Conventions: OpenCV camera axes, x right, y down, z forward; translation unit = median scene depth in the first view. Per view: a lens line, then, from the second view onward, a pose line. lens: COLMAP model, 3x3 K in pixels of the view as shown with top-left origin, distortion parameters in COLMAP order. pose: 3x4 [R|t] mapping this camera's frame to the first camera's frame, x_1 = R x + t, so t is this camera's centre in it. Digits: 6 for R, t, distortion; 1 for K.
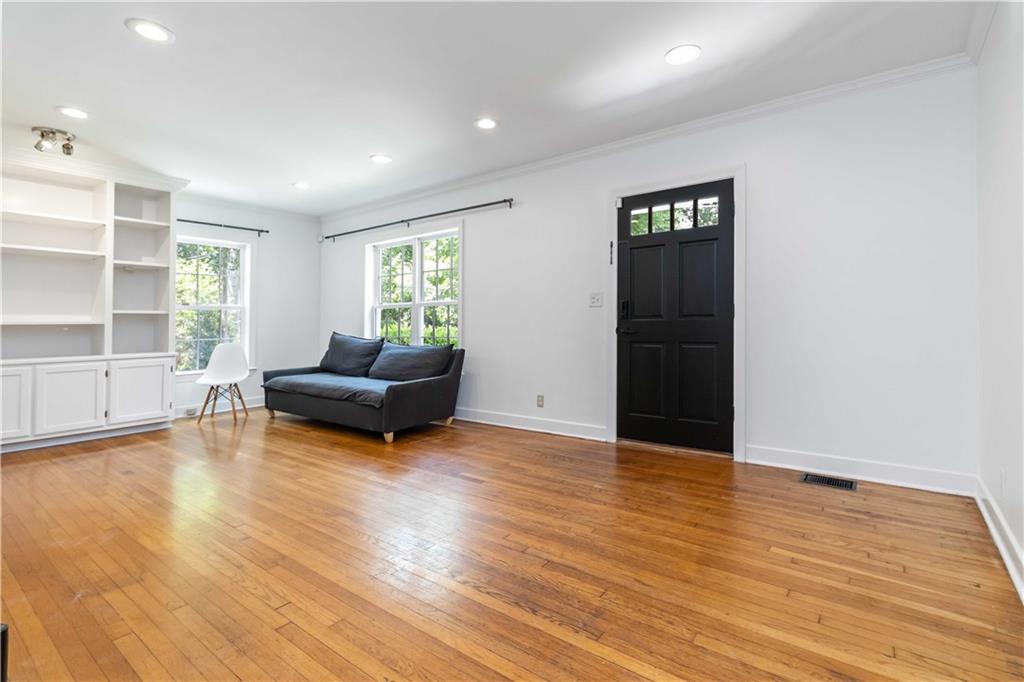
lens RADIAL K [[473.9, 0, 515.2], [0, 473.9, 331.1], [0, 0, 1]] dist [0.003880, 0.000403]
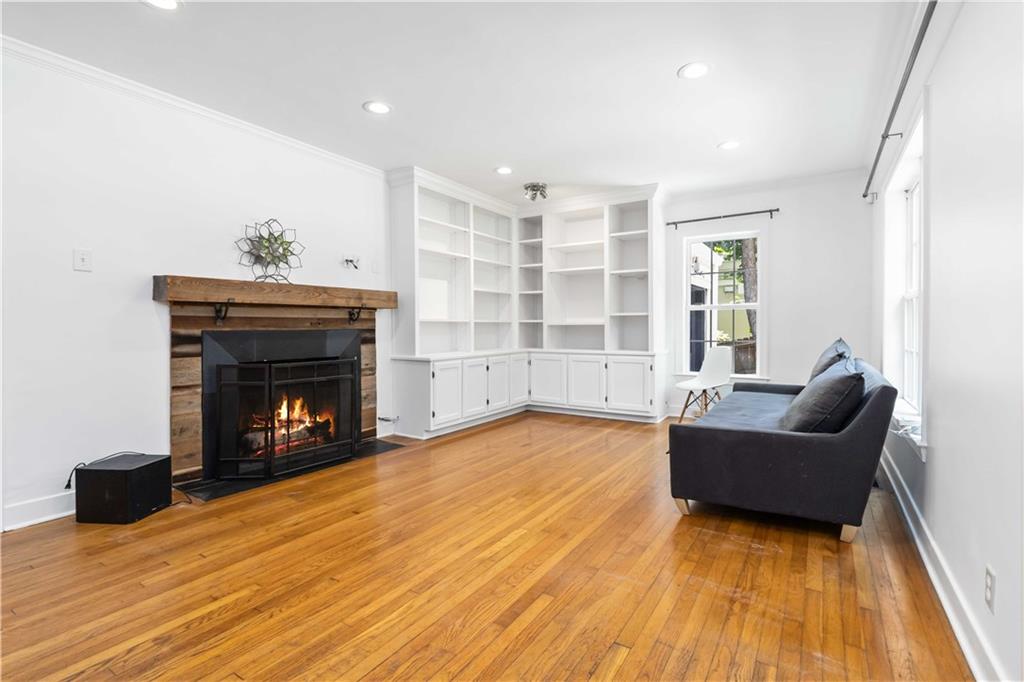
lens RADIAL K [[473.9, 0, 519.6], [0, 473.9, 335.0], [0, 0, 1]] dist [0.003880, 0.000403]
pose [[0.094809, 0.032446, -0.994967, 0.323401], [-0.015099, 0.999401, 0.031152, -0.023826], [0.995381, 0.012070, 0.095242, 0.668733]]
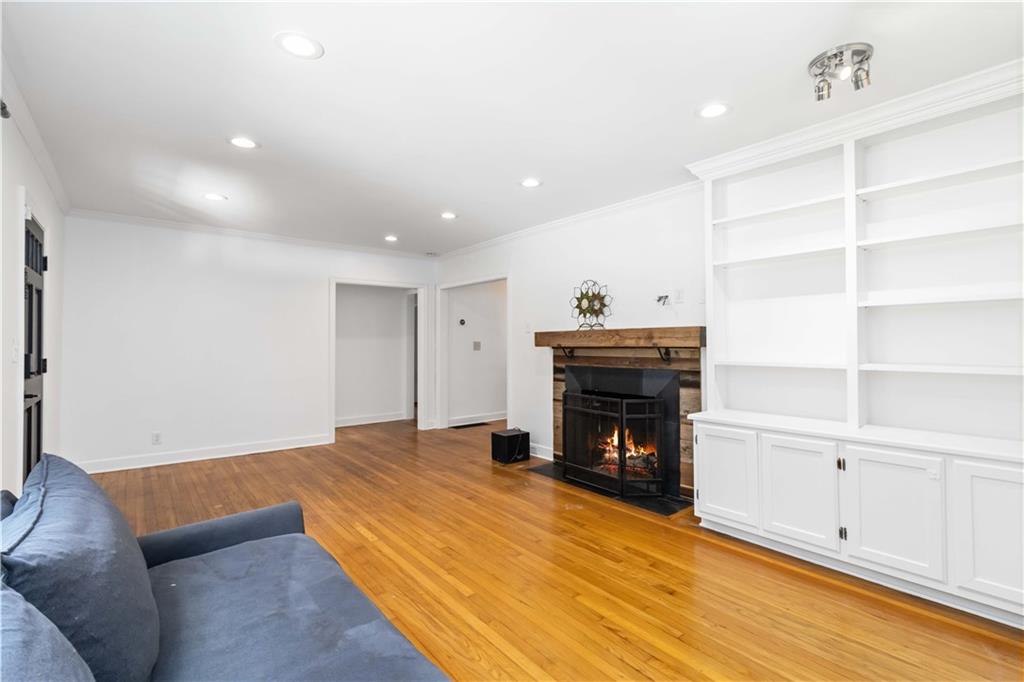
lens RADIAL K [[473.9, 0, 516.3], [0, 473.9, 333.1], [0, 0, 1]] dist [0.003880, 0.000403]
pose [[-0.973385, 0.024283, 0.227888, -0.590439], [0.023556, 0.999705, -0.005913, -0.071313], [-0.227964, -0.000388, -0.973669, 1.356725]]
